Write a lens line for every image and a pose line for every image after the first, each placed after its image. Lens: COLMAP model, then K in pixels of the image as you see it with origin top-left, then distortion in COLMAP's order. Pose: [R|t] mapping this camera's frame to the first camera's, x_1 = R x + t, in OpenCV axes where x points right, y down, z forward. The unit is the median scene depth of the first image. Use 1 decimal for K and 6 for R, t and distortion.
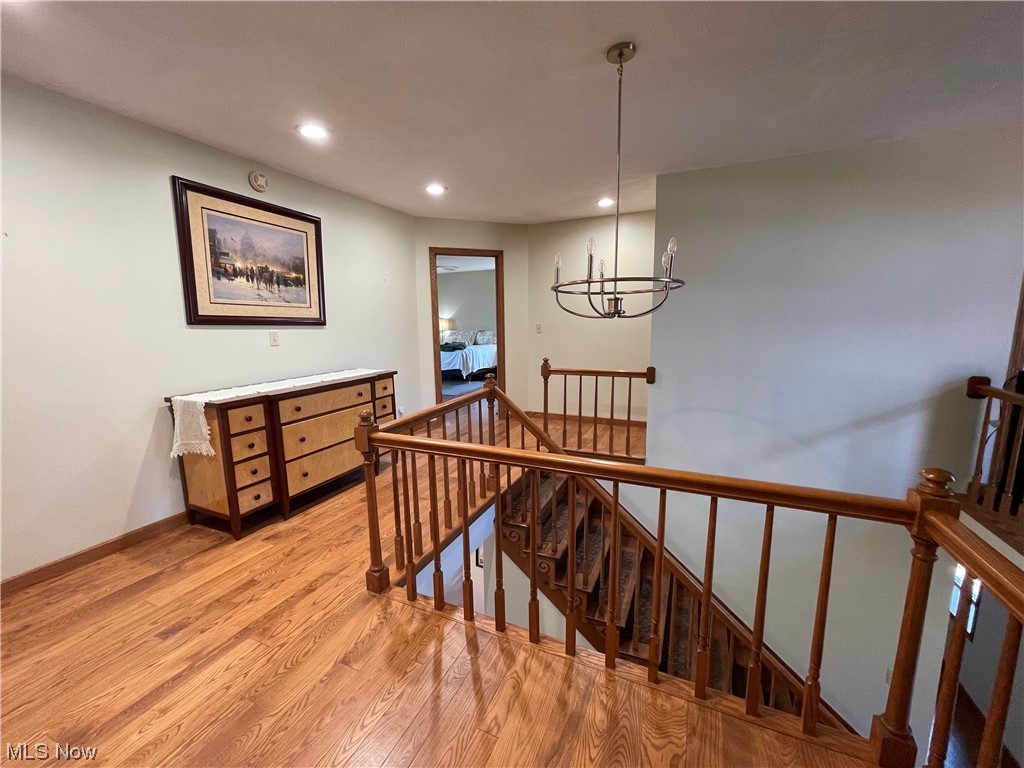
lens RADIAL K [[412.8, 0, 512.0], [0, 412.8, 384.0], [0, 0, 1]] dist [-0.001671, -0.000383]
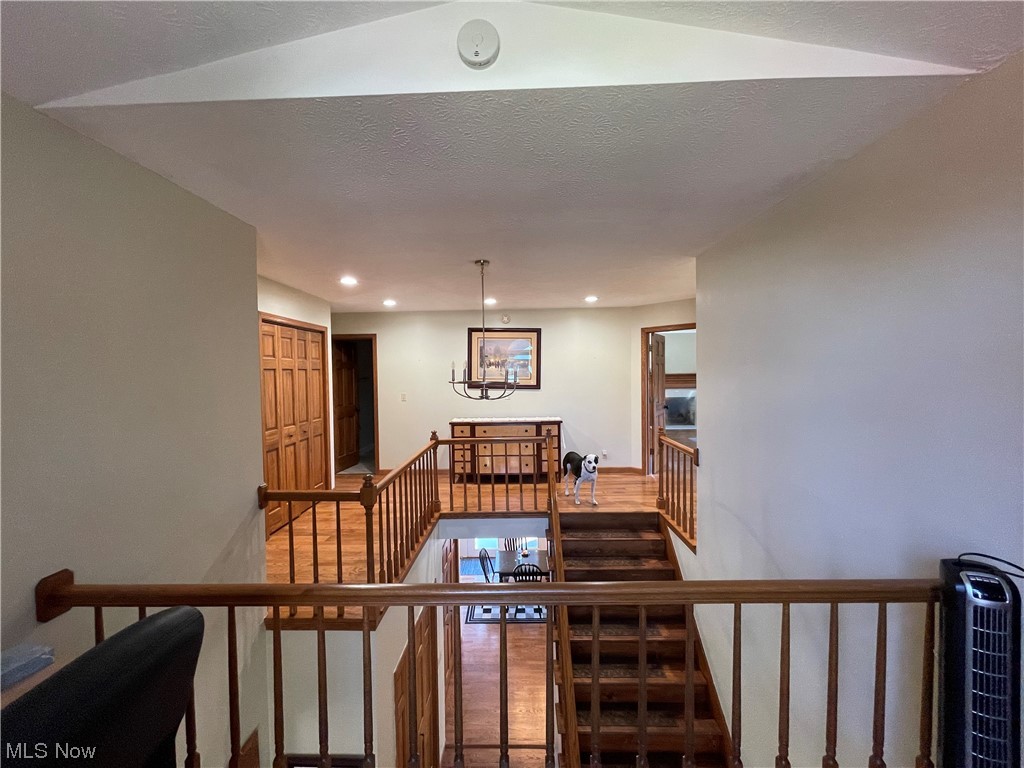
lens RADIAL K [[412.8, 0, 512.0], [0, 412.8, 384.0], [0, 0, 1]] dist [-0.001671, -0.000383]
pose [[0.391467, 0.037988, -0.919408, 1.431385], [-0.132142, 0.991112, -0.015313, -0.162658], [0.910655, 0.127487, 0.393008, 0.302105]]
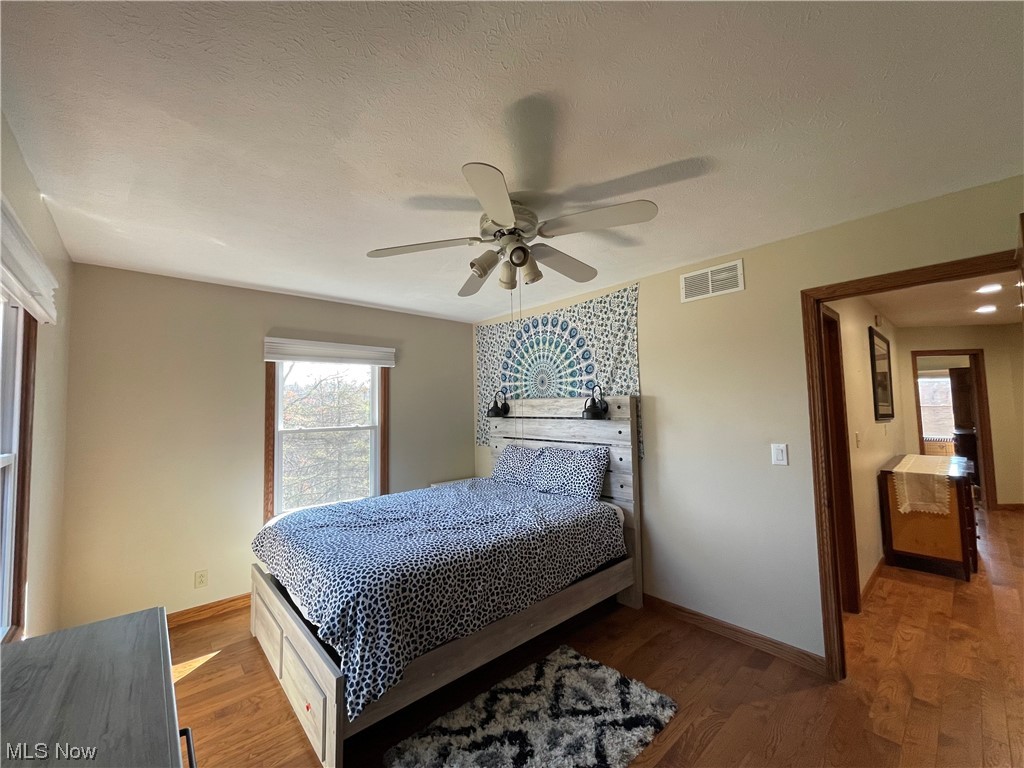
lens RADIAL K [[409.1, 0, 512.0], [0, 409.1, 384.0], [0, 0, 1]] dist [0.001194, 0.000270]
pose [[0.915704, -0.027353, -0.400922, -1.422440], [-0.053073, 0.980709, -0.188130, 0.075325], [0.398333, 0.193549, 0.896587, -0.880590]]
